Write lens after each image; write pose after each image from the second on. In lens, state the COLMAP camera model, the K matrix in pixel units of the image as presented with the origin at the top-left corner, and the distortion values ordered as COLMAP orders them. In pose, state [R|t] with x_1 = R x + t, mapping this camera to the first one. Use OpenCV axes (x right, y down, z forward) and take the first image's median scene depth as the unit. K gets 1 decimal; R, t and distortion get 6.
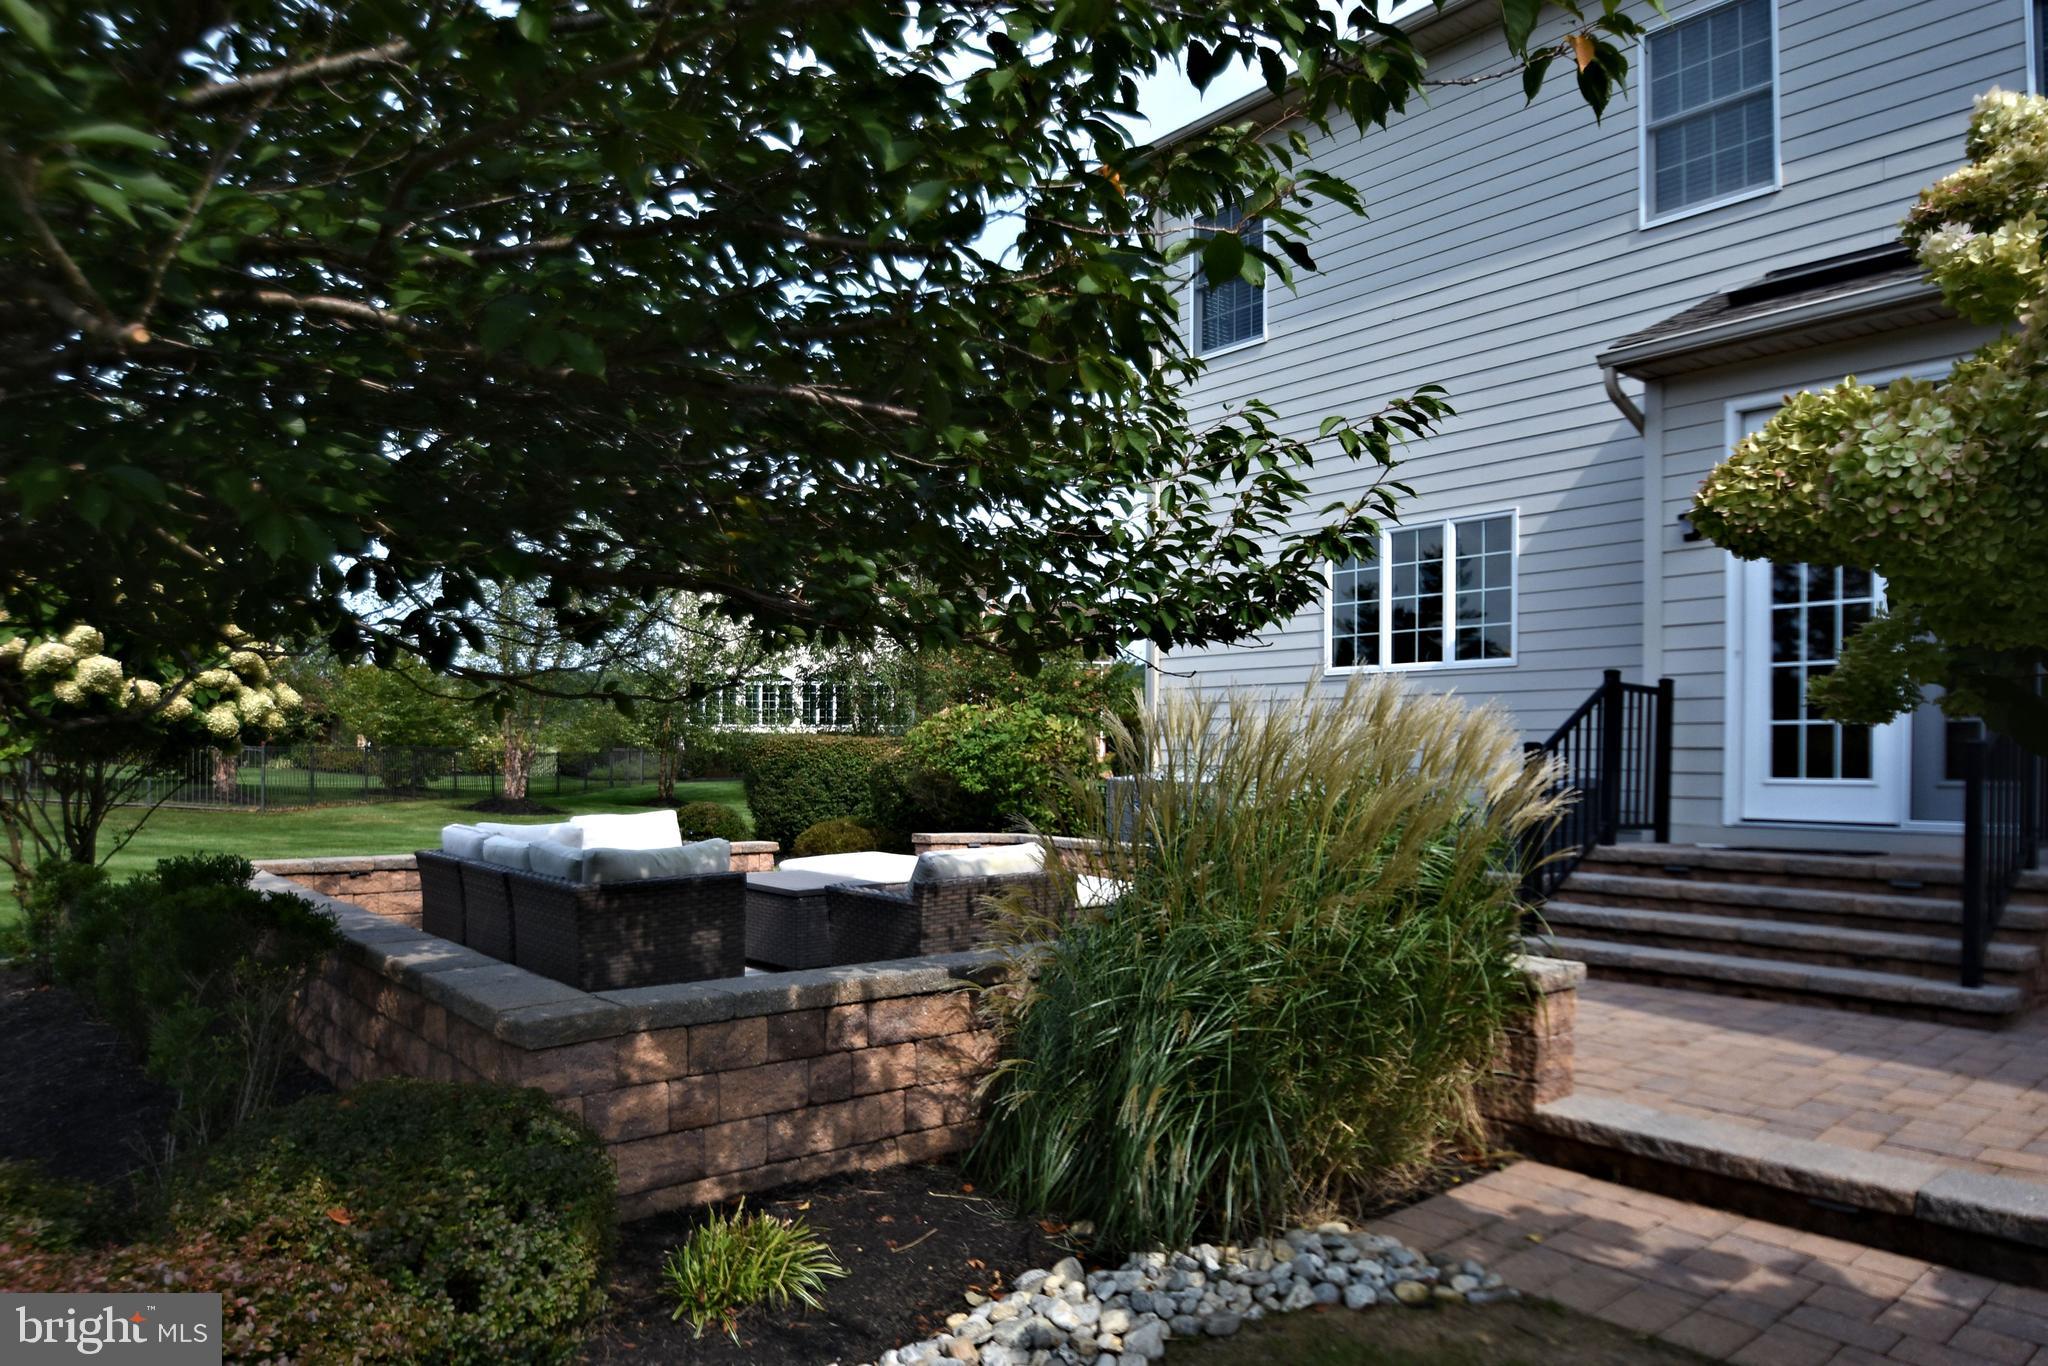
lens RADIAL K [[1328.1, 0, 1027.4], [0, 1328.1, 762.7], [0, 0, 1]] dist [-0.029434, -0.000381]
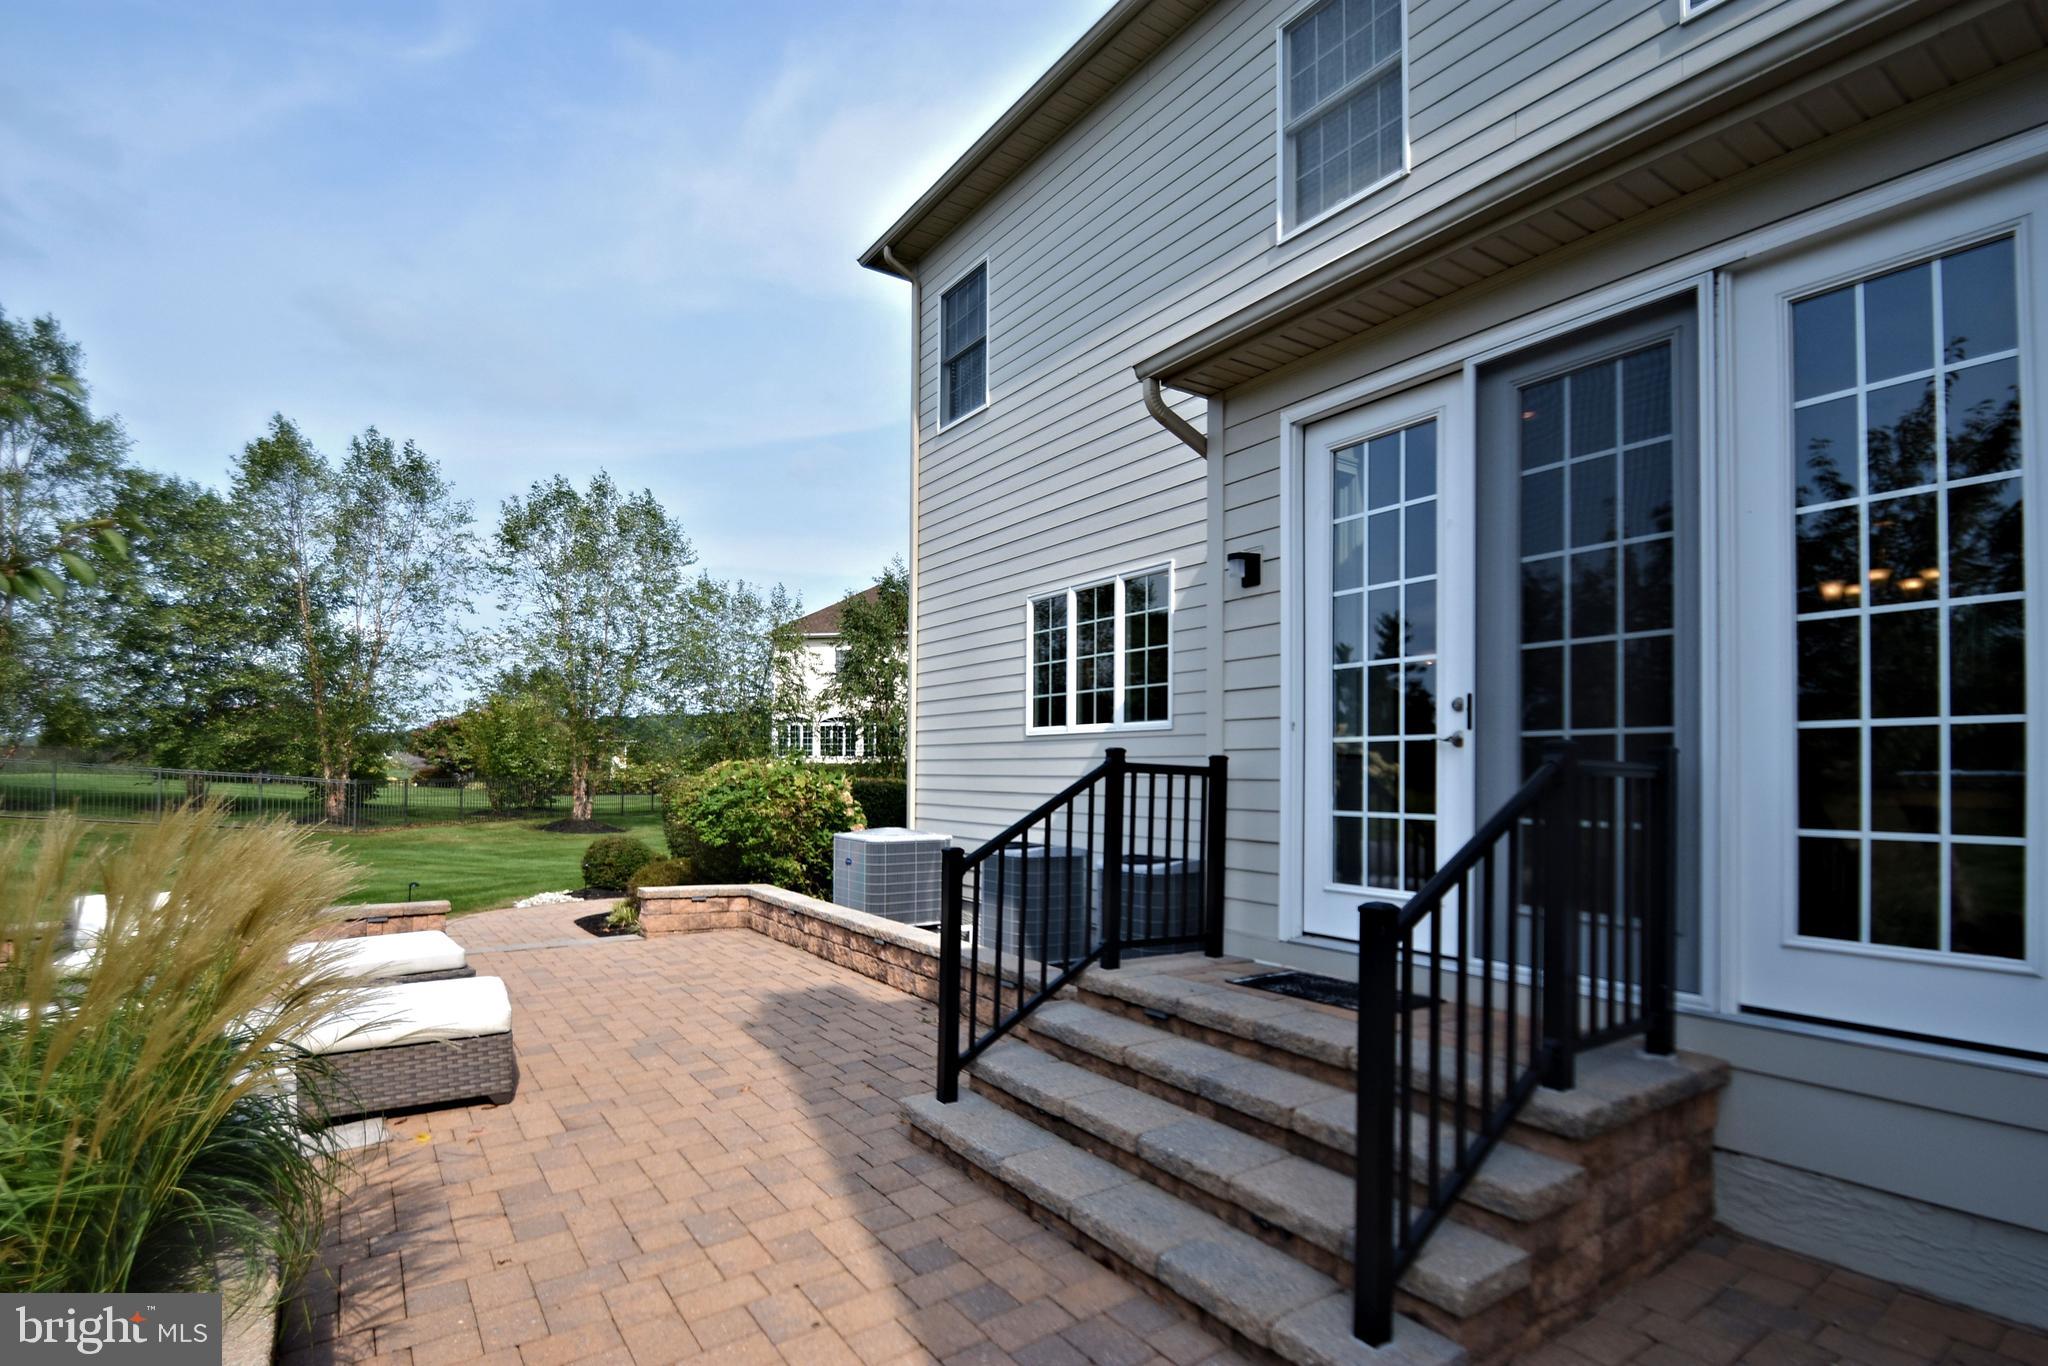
lens RADIAL K [[979.6, 0, 1026.5], [0, 979.6, 768.1], [0, 0, 1]] dist [0.001666, -0.016641]
pose [[0.996313, 0.002017, -0.085768, 0.350225], [-0.002921, 0.999942, -0.010414, -0.041003], [0.085742, 0.010626, 0.996261, 0.320505]]
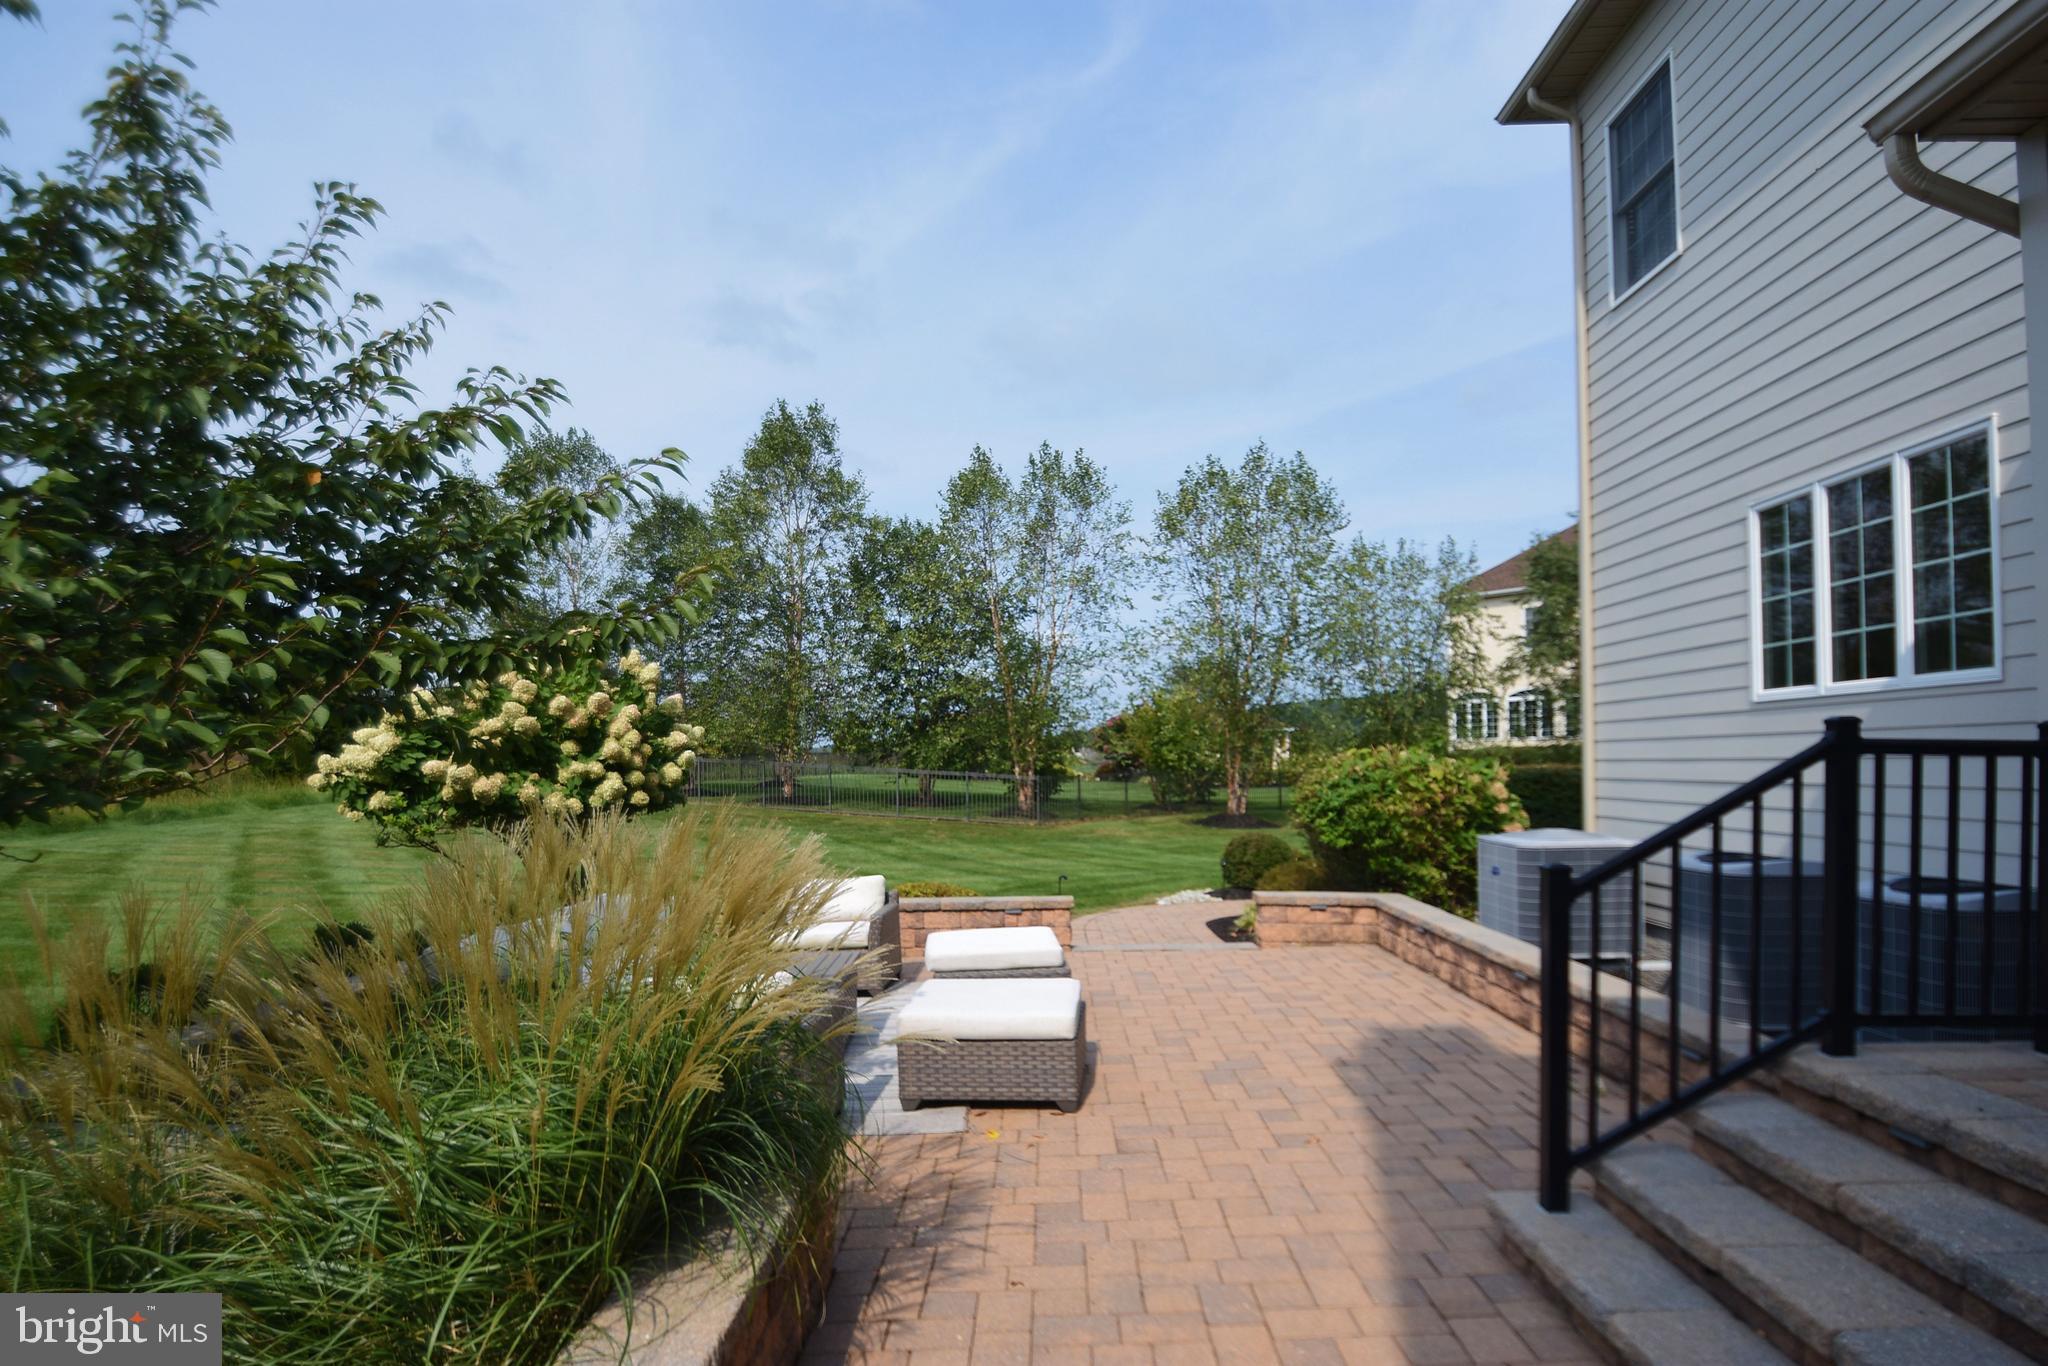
lens RADIAL K [[1099.8, 0, 1022.5], [0, 1099.8, 773.8], [0, 0, 1]] dist [-0.012321, -0.015075]
pose [[0.750812, -0.012375, -0.660400, 0.384293], [0.017697, 0.999842, 0.001383, -0.042936], [0.660279, -0.012726, 0.750913, 0.371434]]
